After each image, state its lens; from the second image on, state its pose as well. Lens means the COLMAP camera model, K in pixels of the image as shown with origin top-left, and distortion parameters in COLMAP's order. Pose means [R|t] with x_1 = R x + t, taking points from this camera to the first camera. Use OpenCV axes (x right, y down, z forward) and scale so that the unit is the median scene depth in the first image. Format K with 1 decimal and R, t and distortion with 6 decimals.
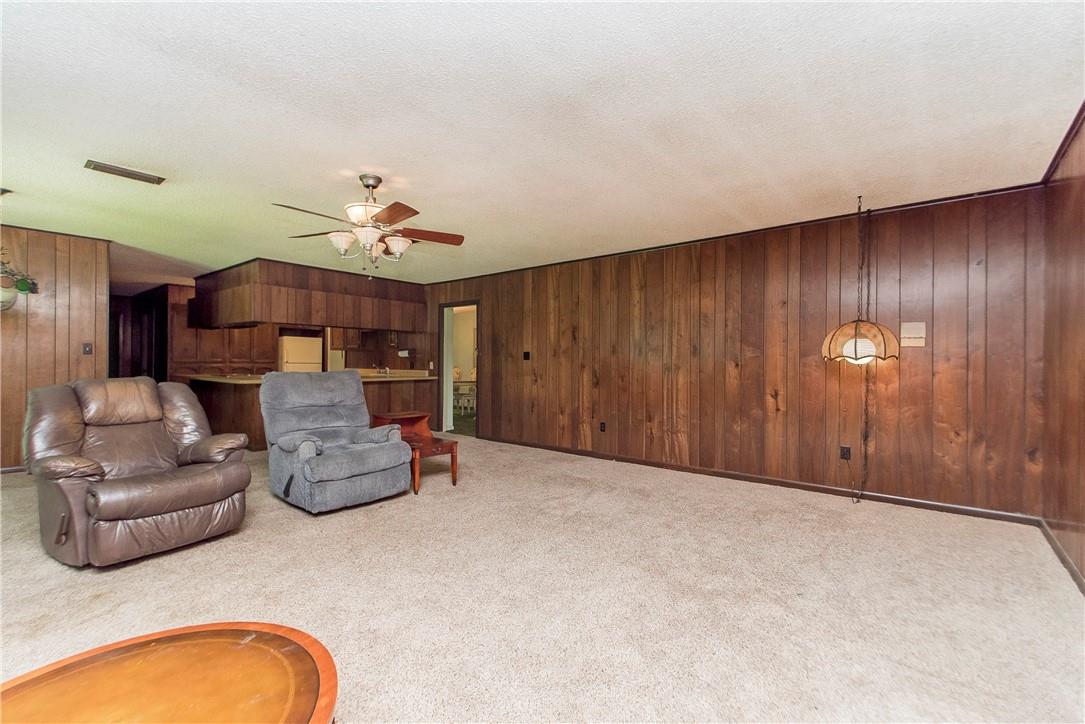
lens RADIAL K [[478.3, 0, 535.2], [0, 478.3, 356.0], [0, 0, 1]] dist [0.021554, -0.007477]
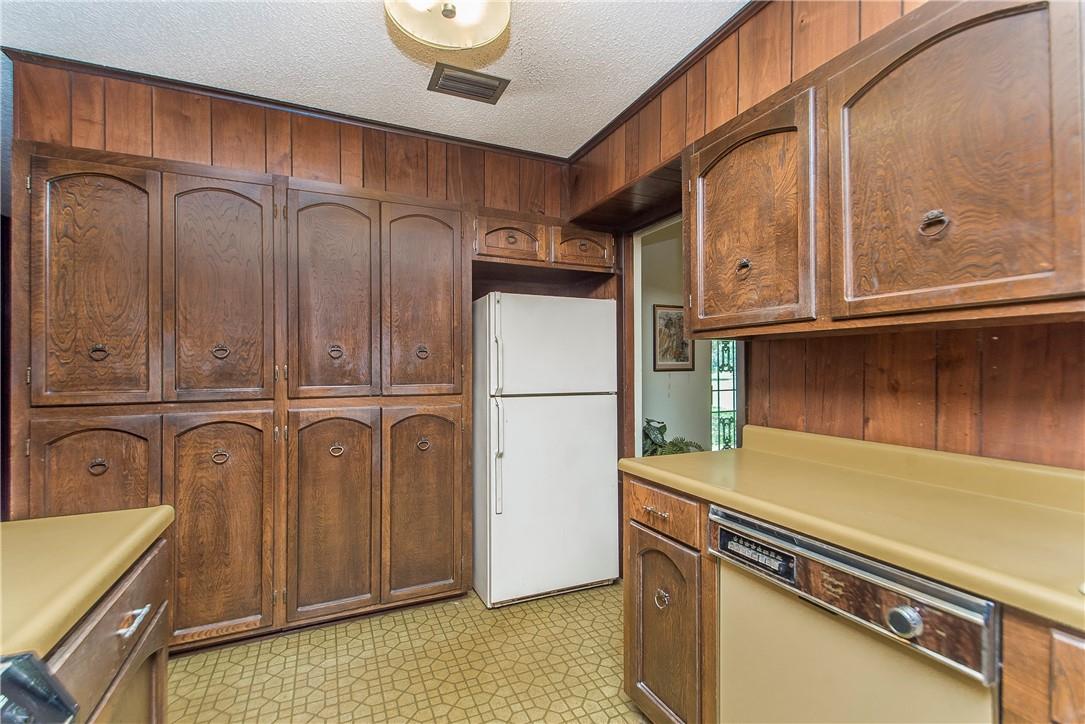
lens RADIAL K [[478.3, 0, 535.2], [0, 478.3, 356.0], [0, 0, 1]] dist [0.021554, -0.007477]
pose [[0.895775, -0.021044, -0.444008, -0.436697], [0.016018, 0.999758, -0.015068, -0.003265], [0.444218, 0.006385, 0.895896, 0.881956]]
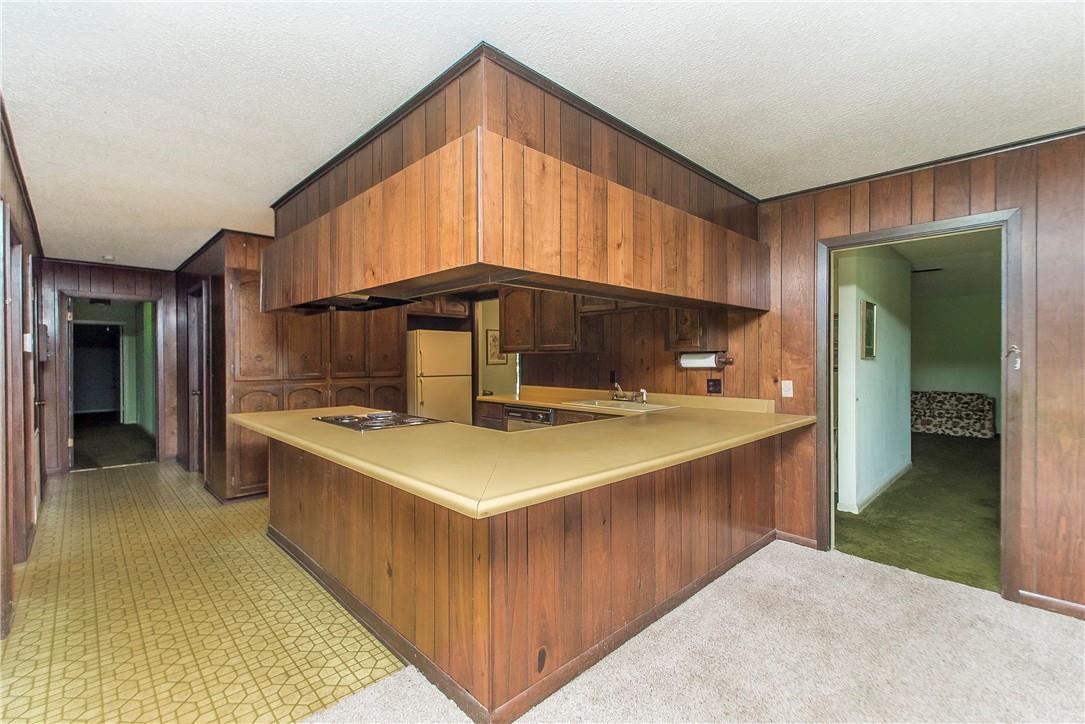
lens RADIAL K [[478.3, 0, 535.2], [0, 478.3, 356.0], [0, 0, 1]] dist [0.021554, -0.007477]
pose [[0.994711, -0.012124, -0.101998, -0.365650], [0.012886, 0.999894, 0.006813, -0.013901], [0.101905, -0.008092, 0.994761, 0.503317]]
